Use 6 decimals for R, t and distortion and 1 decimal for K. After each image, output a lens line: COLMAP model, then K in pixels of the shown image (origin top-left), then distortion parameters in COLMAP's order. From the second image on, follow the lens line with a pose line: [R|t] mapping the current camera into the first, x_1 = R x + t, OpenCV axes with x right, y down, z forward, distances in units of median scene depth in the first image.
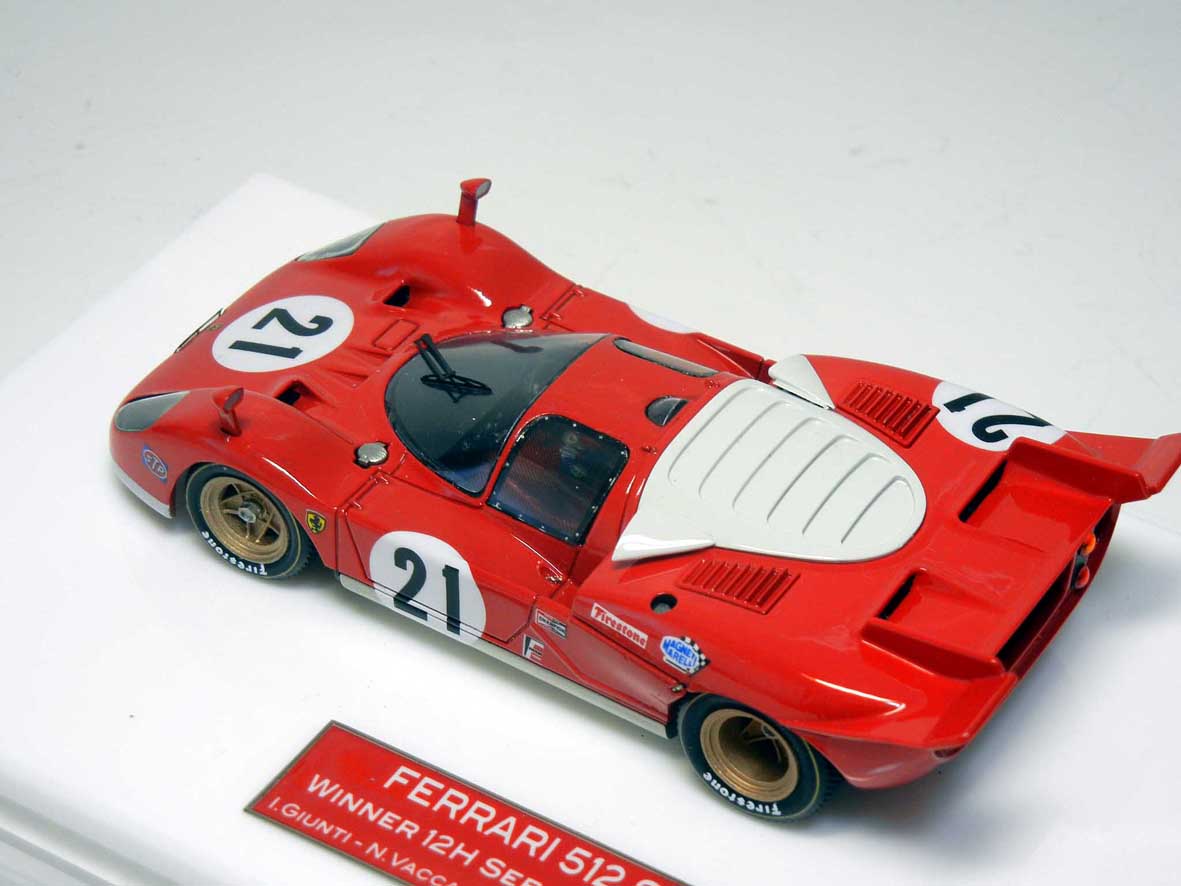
lens RADIAL K [[3550.5, 0, 590.4], [0, 3550.5, 443.2], [0, 0, 1]] dist [-0.112241, 0.000000]
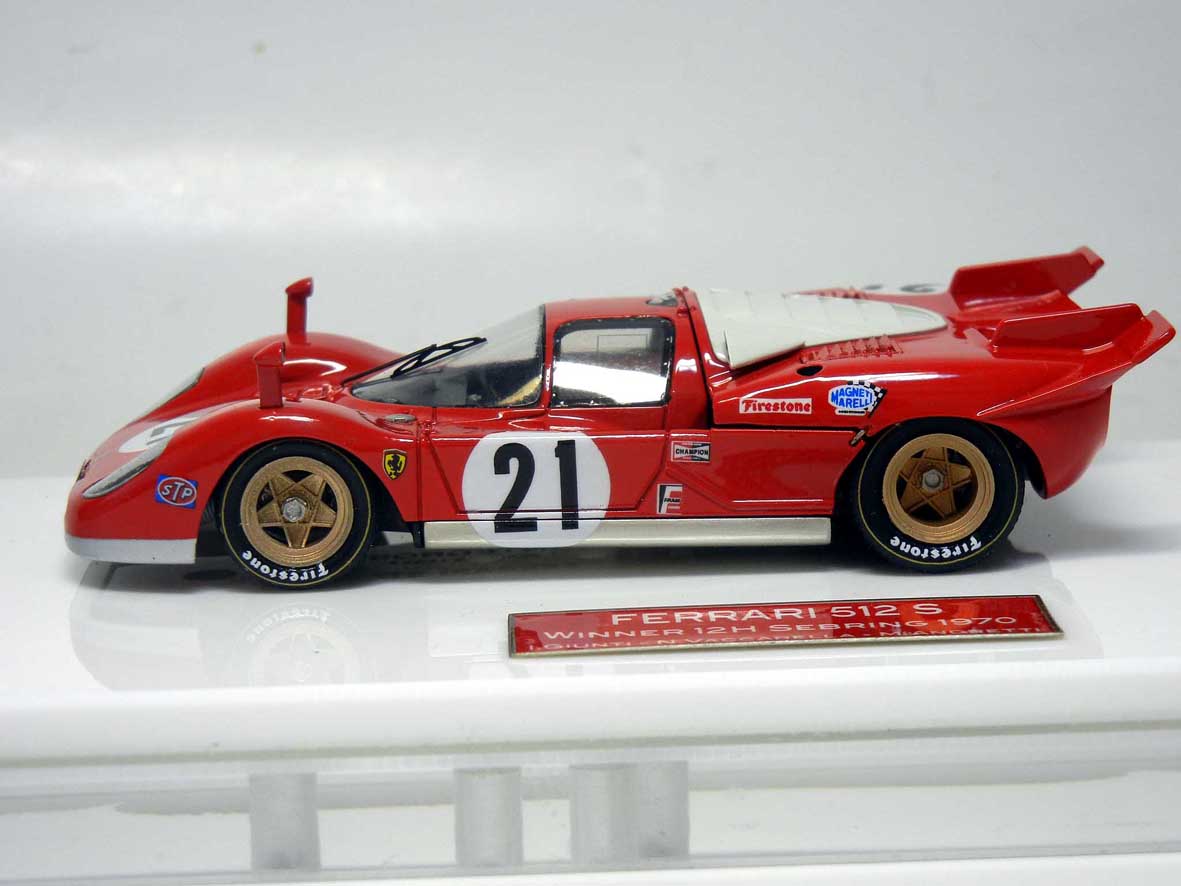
lens RADIAL K [[3550.5, 0, 590.3], [0, 3550.5, 443.0], [0, 0, 1]] dist [-0.112241, 0.000000]
pose [[0.827051, -0.142243, 0.543833, -0.556160], [0.387364, 0.845295, -0.368002, 0.391618], [-0.407353, 0.515017, 0.754202, 0.270607]]
